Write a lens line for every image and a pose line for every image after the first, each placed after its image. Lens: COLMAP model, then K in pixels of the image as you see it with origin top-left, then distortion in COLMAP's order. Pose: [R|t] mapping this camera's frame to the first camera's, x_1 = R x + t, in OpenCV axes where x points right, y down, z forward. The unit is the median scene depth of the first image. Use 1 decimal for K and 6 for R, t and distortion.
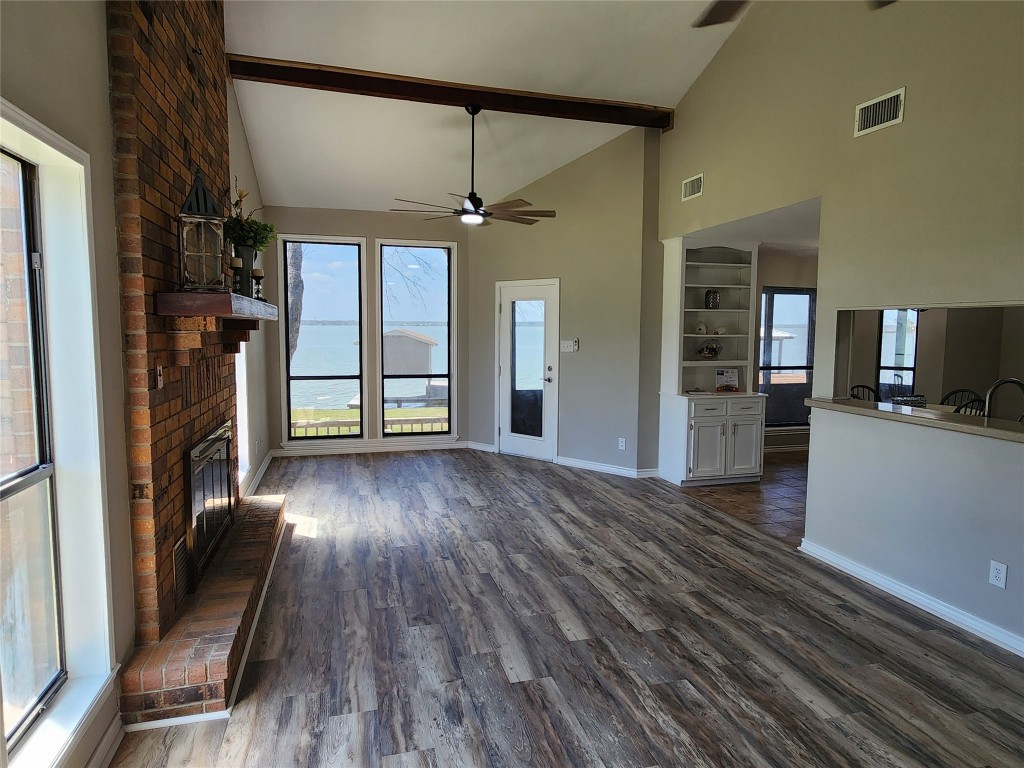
lens RADIAL K [[610.3, 0, 510.4], [0, 610.3, 379.5], [0, 0, 1]] dist [0.000542, -0.003415]
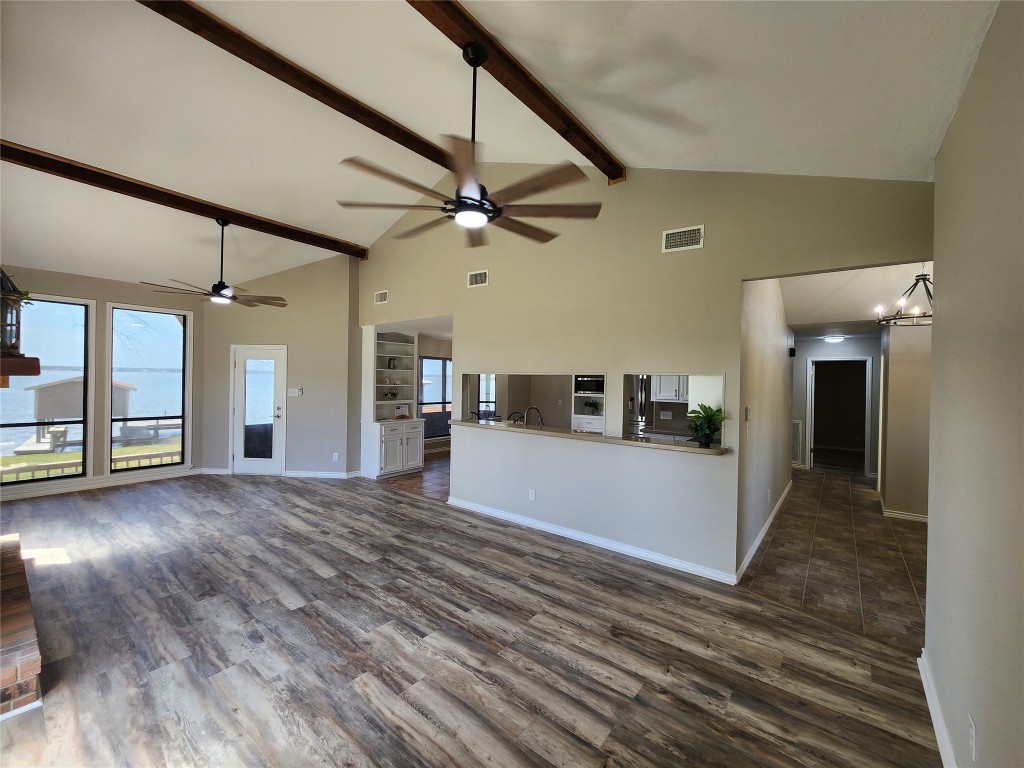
lens RADIAL K [[419.1, 0, 512.0], [0, 419.1, 384.0], [0, 0, 1]] dist [-0.000074, -0.000337]
pose [[0.808624, 0.000563, 0.588326, -0.098844], [0.038379, 0.997819, -0.053704, -0.002706], [-0.587073, 0.066006, 0.806839, -0.136338]]
